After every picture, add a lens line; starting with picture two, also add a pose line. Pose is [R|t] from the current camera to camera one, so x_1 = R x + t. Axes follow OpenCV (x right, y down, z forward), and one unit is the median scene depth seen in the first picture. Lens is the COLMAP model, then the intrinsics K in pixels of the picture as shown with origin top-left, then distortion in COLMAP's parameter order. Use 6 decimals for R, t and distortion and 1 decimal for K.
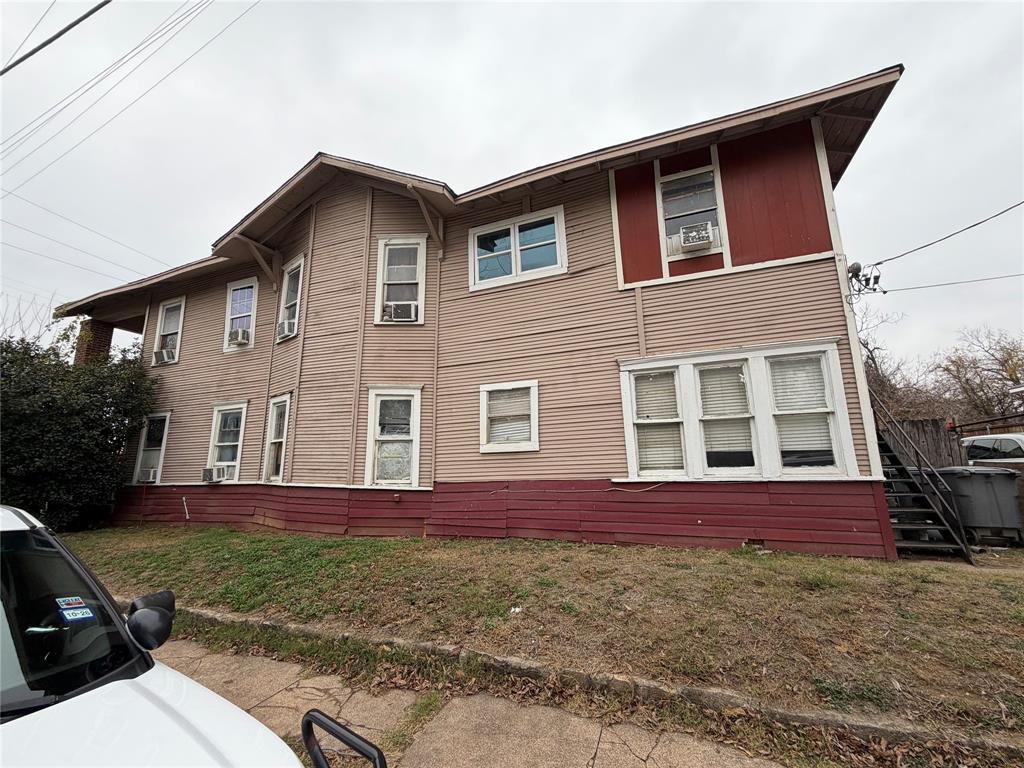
lens RADIAL K [[407.4, 0, 510.7], [0, 407.4, 384.6], [0, 0, 1]] dist [-0.000969, 0.000497]
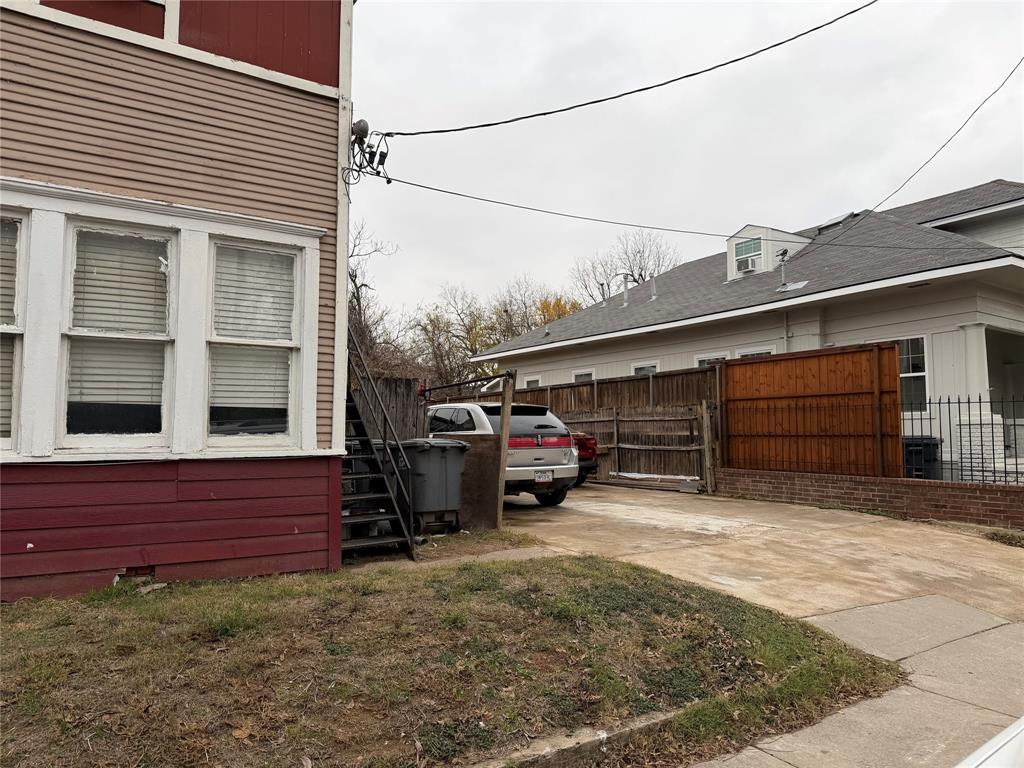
lens RADIAL K [[709.6, 0, 517.7], [0, 709.6, 388.6], [0, 0, 1]] dist [0.090921, -0.146683]
pose [[0.568007, 0.068902, 0.820135, 0.090639], [-0.165440, 0.985708, 0.031768, 0.037199], [-0.806225, -0.153727, 0.571288, 0.096607]]
